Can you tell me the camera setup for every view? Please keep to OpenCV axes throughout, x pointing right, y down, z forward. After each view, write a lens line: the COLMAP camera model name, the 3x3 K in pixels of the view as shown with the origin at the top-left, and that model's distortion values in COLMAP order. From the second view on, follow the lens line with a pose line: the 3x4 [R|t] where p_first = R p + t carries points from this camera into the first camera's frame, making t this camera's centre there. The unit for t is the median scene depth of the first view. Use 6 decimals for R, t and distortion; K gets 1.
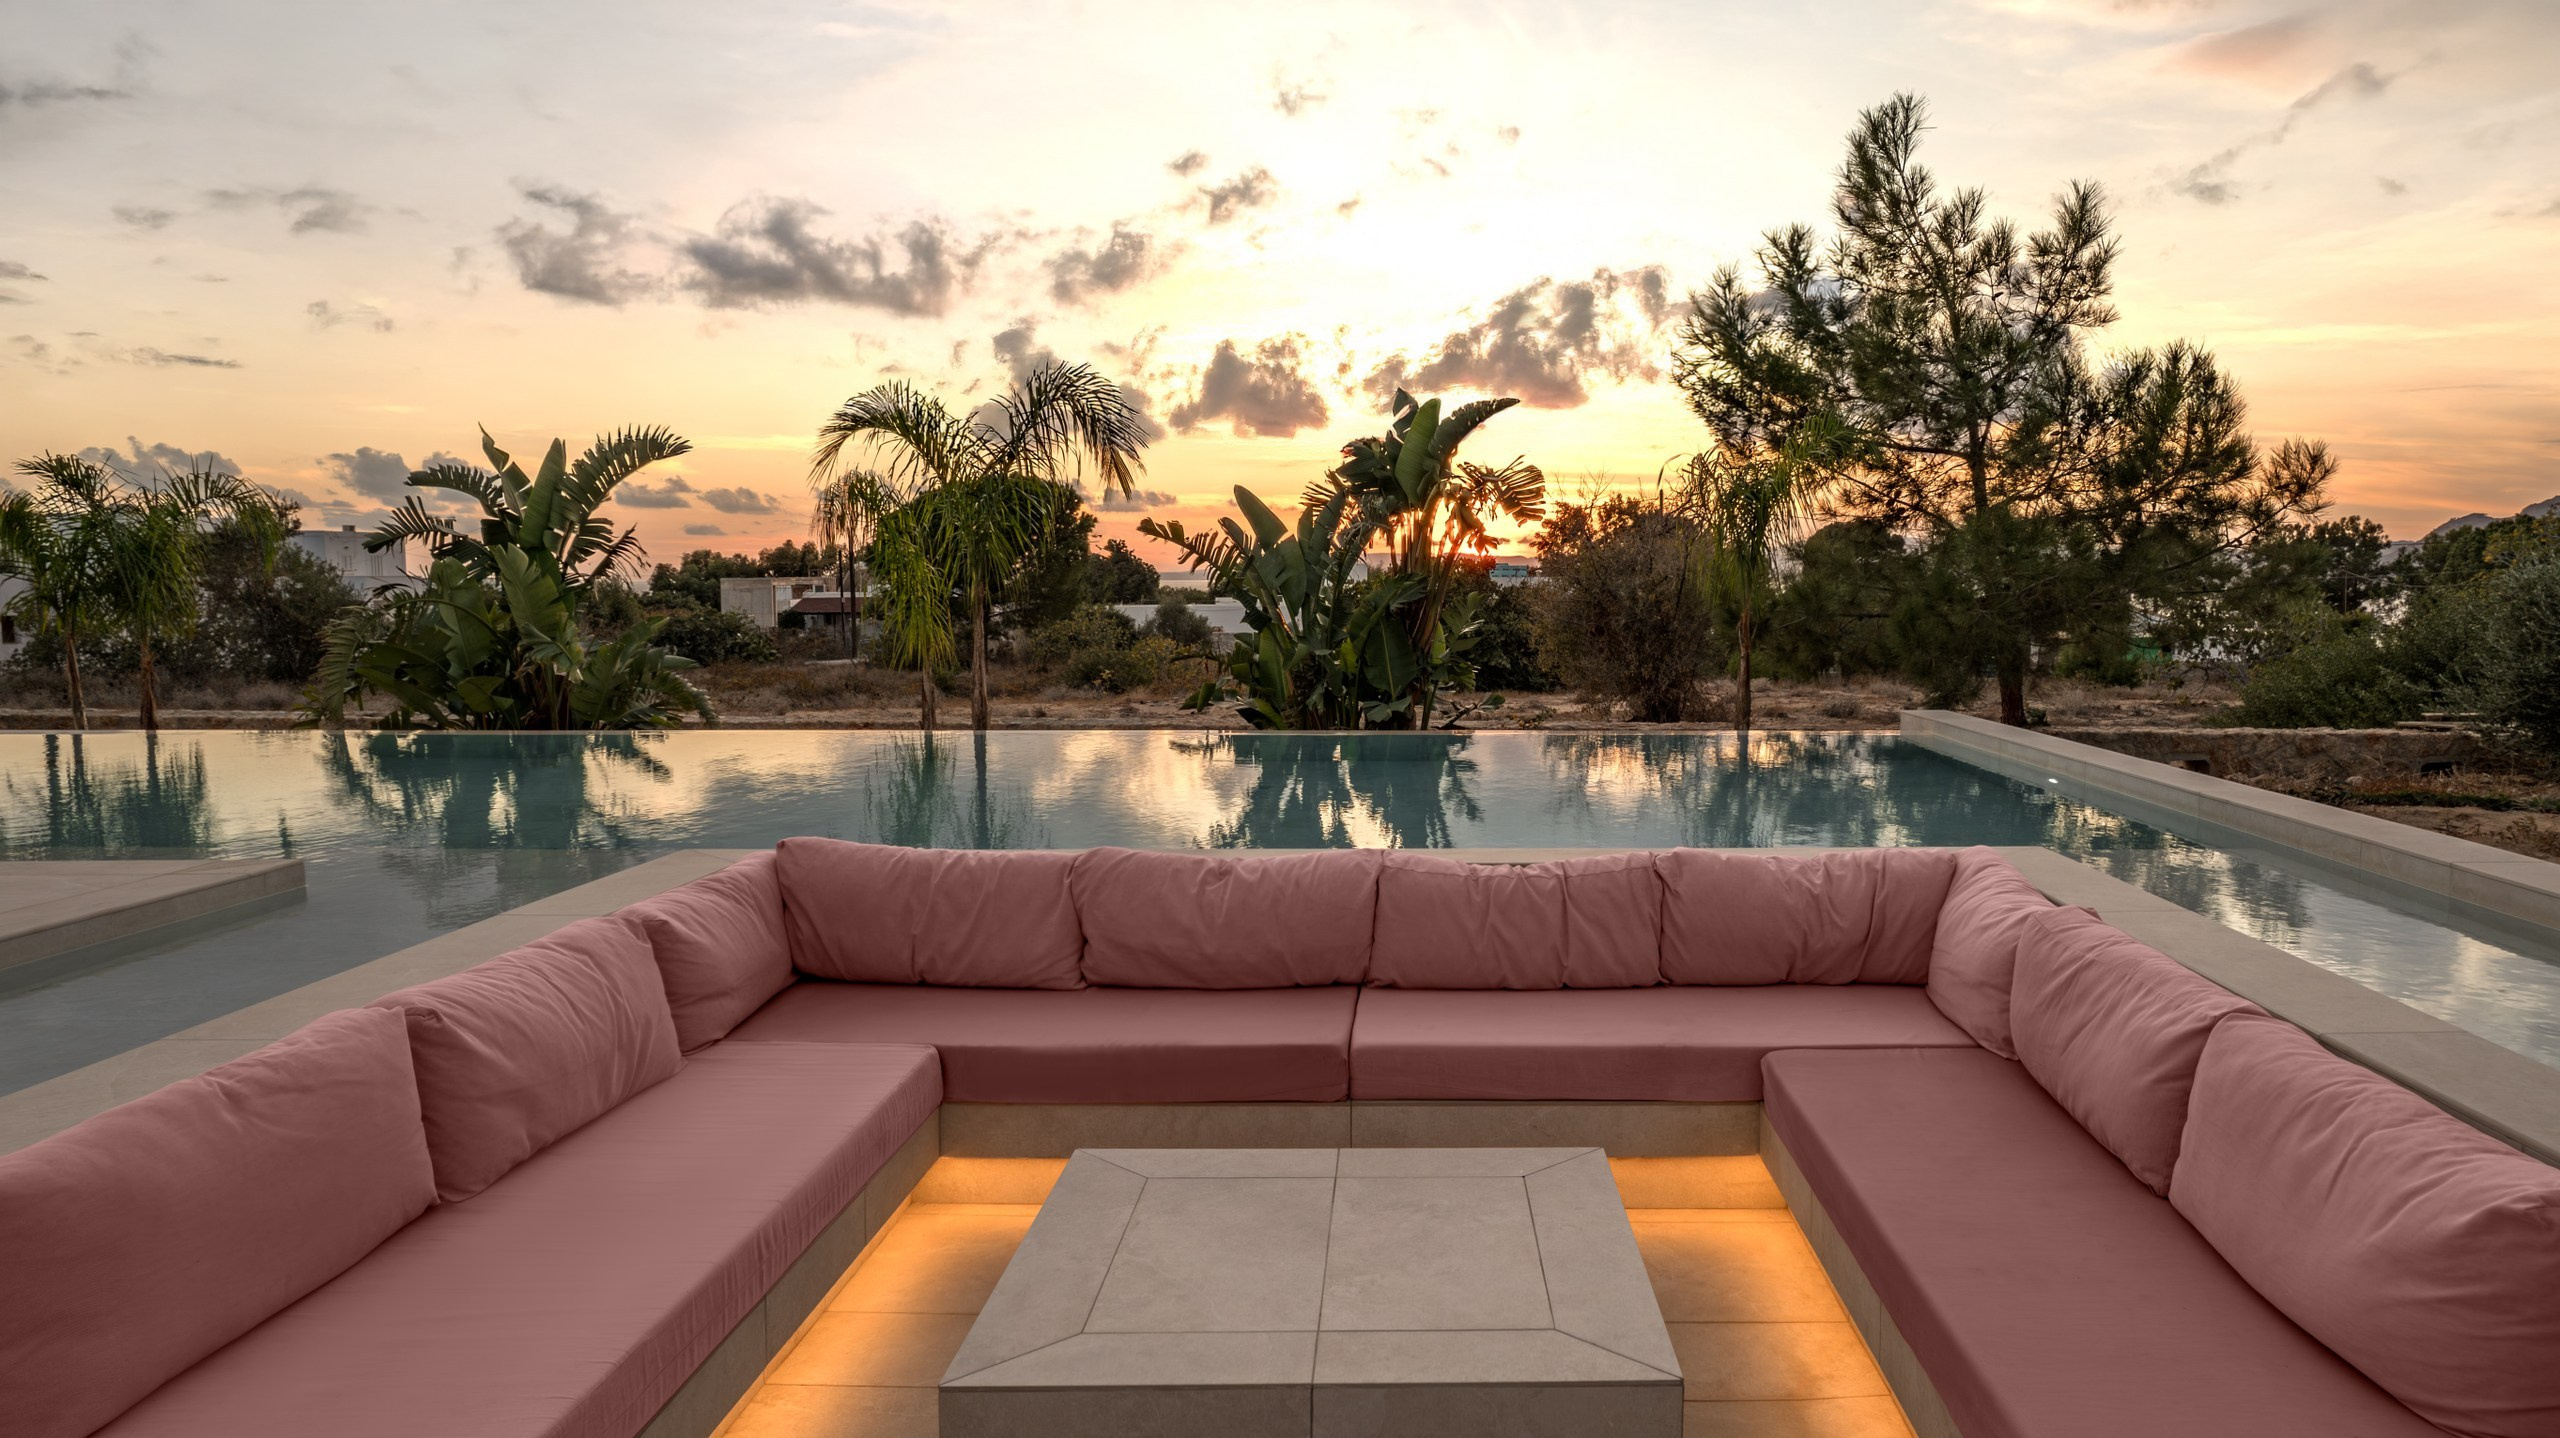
lens RADIAL K [[1700.4, 0, 1300.1], [0, 1700.4, 678.2], [0, 0, 1]] dist [-0.072962, 0.079563]
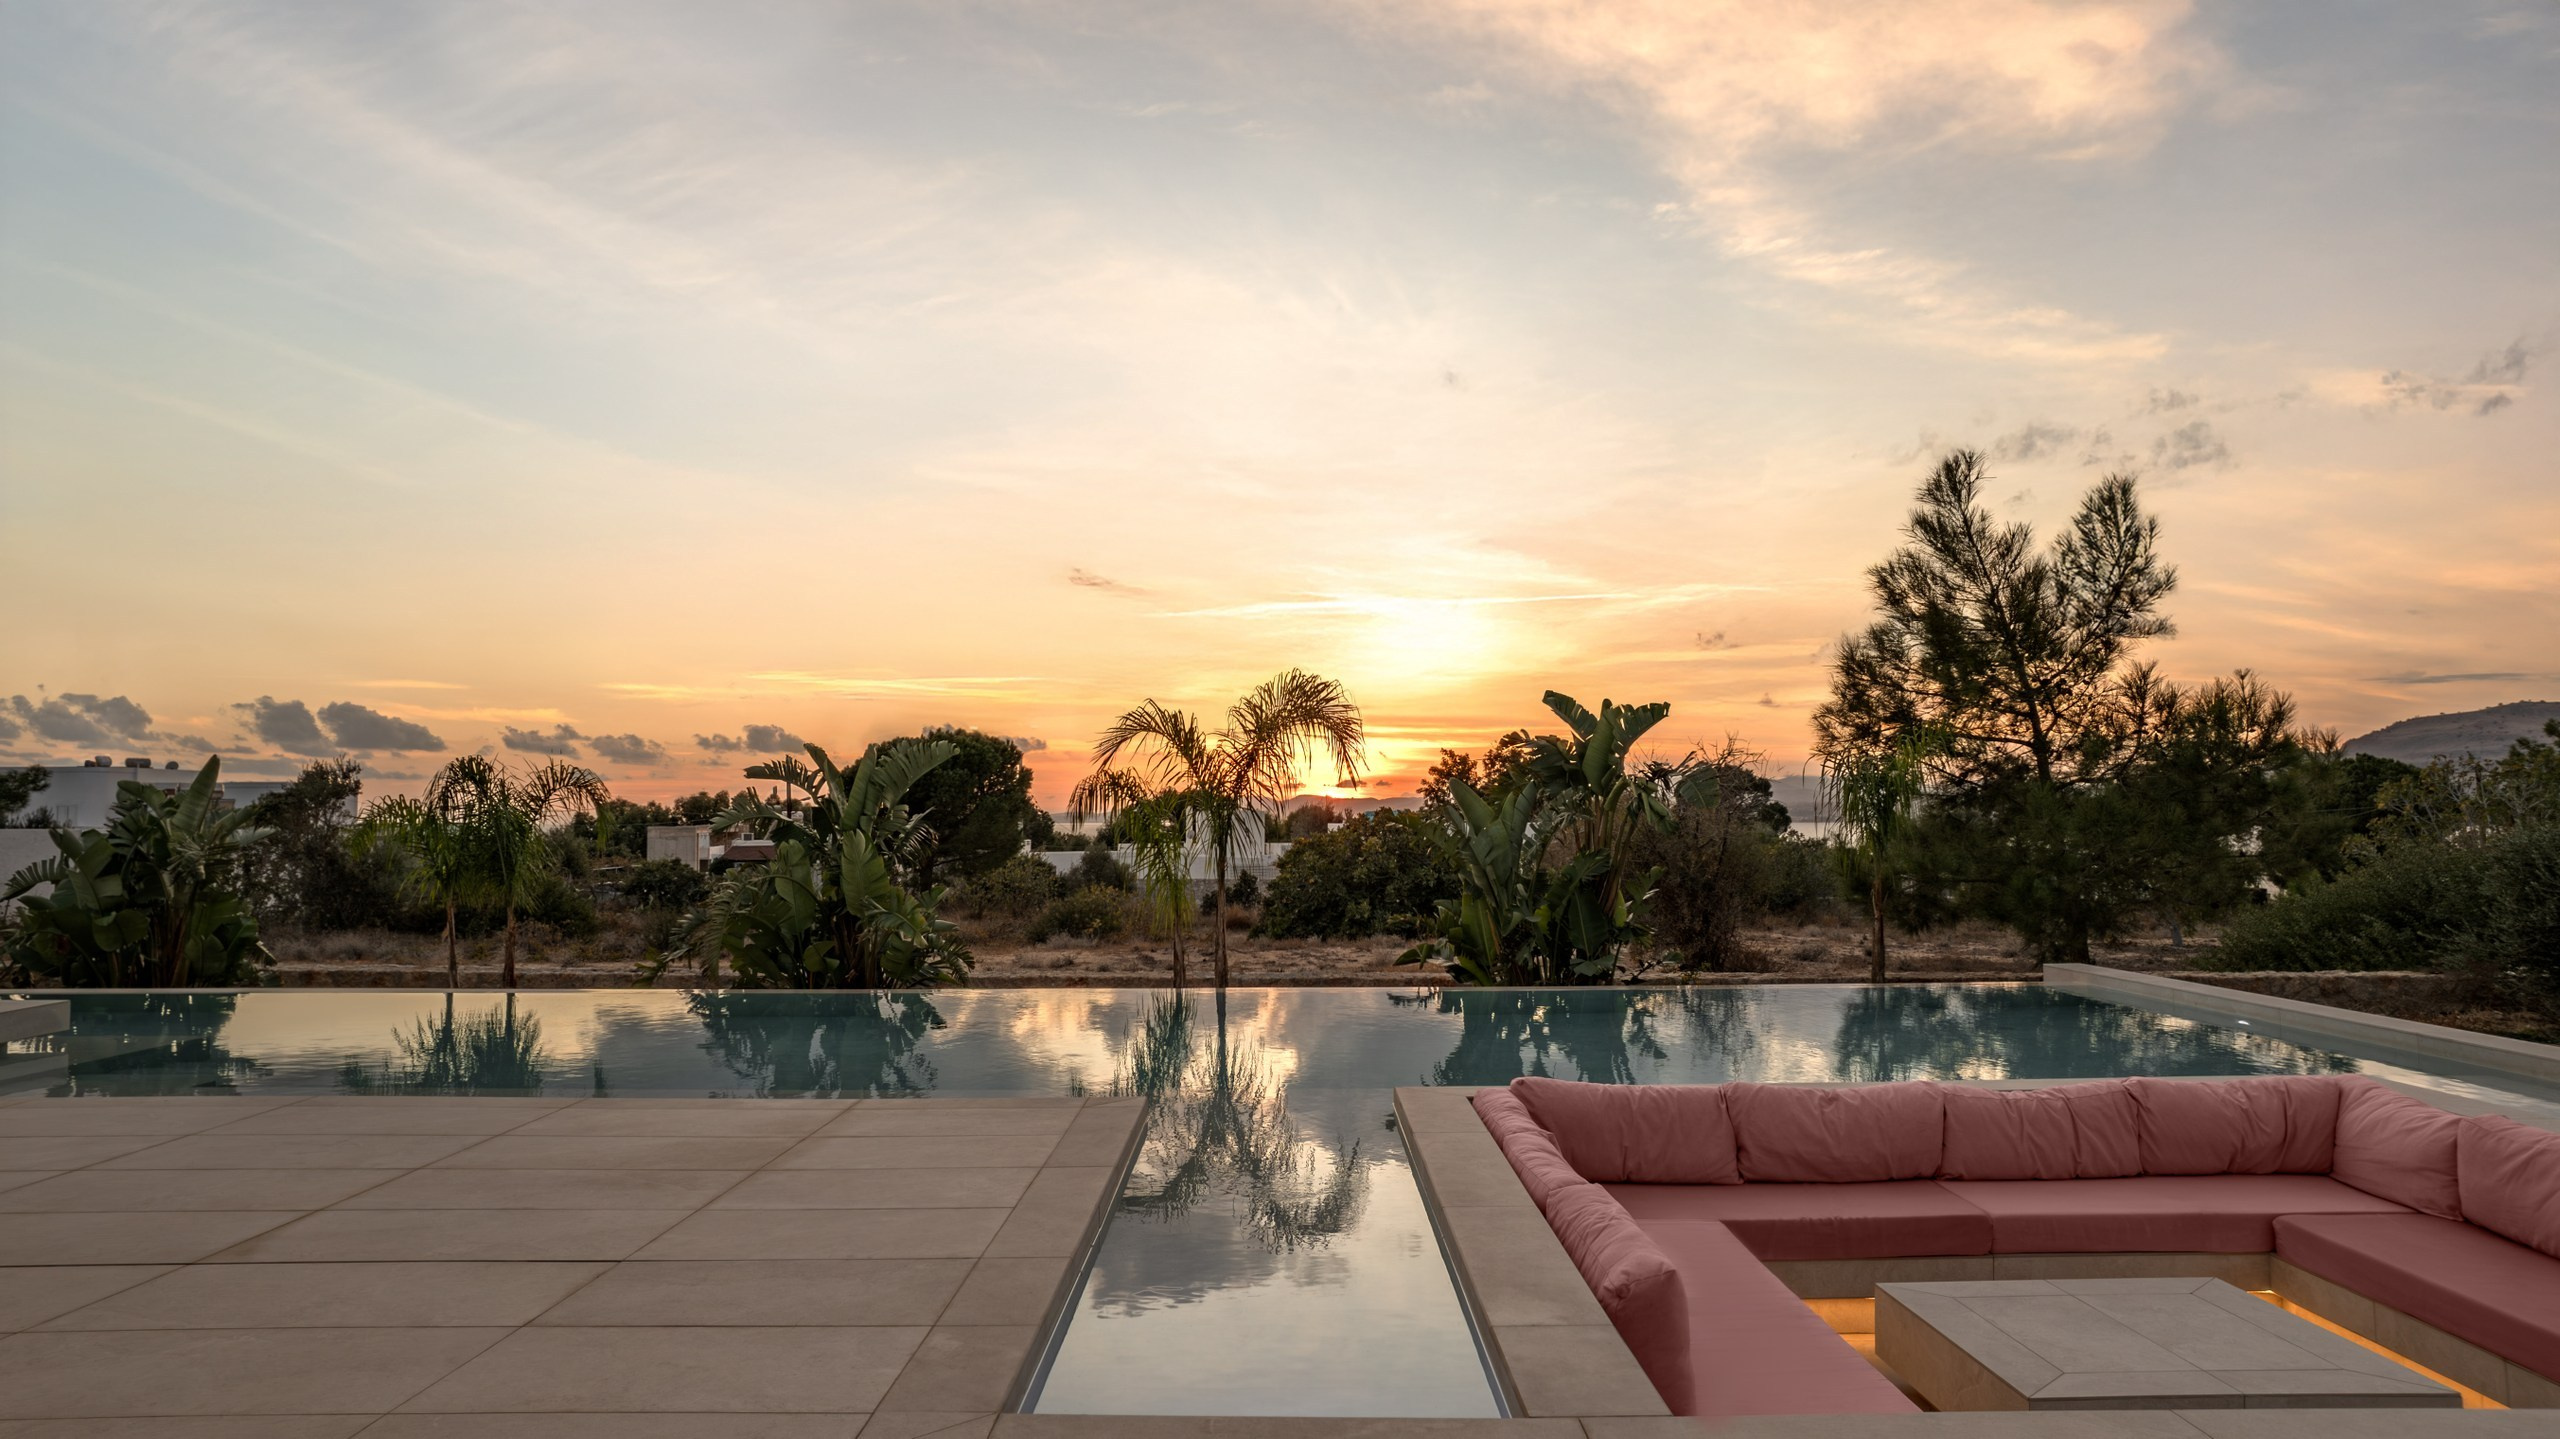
lens RADIAL K [[1554.1, 0, 1280.0], [0, 1554.1, 719.5], [0, 0, 1]] dist [-0.079502, 0.058624]
pose [[0.999885, -0.007042, -0.013419, -0.484639], [0.005192, 0.991073, -0.133218, -0.032238], [0.014238, 0.133133, 0.990996, -0.325215]]
